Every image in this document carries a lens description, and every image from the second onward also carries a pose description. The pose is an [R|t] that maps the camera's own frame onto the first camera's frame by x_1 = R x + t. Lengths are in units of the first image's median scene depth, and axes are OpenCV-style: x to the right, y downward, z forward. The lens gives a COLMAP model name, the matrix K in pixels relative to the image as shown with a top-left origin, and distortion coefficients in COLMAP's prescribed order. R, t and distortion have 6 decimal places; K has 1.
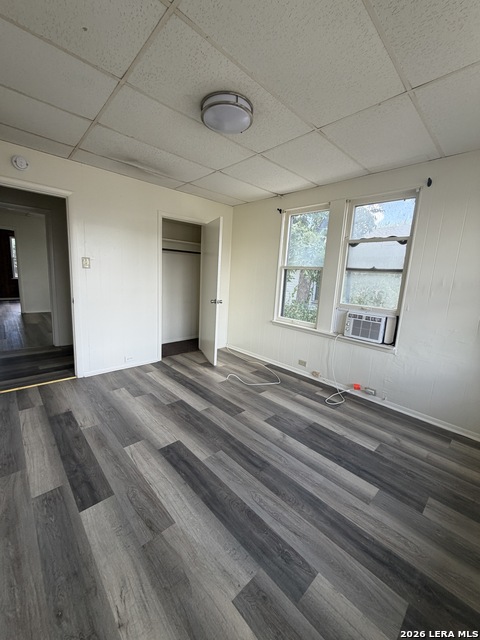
lens RADIAL K [[255.6, 0, 239.7], [0, 255.6, 318.9], [0, 0, 1]] dist [-0.001149, -0.000494]
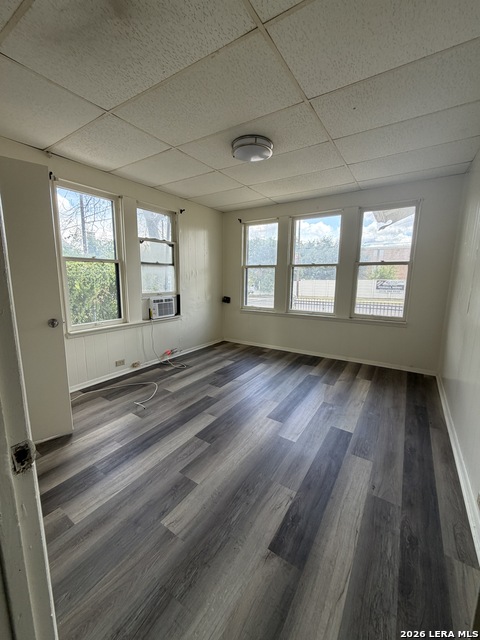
lens RADIAL K [[255.6, 0, 241.4], [0, 255.6, 318.2], [0, 0, 1]] dist [-0.001149, -0.000494]
pose [[-0.239686, -0.218358, 0.945976, -0.889075], [0.137370, 0.956948, 0.255697, -0.203345], [-0.961083, 0.191236, -0.199372, 0.910761]]
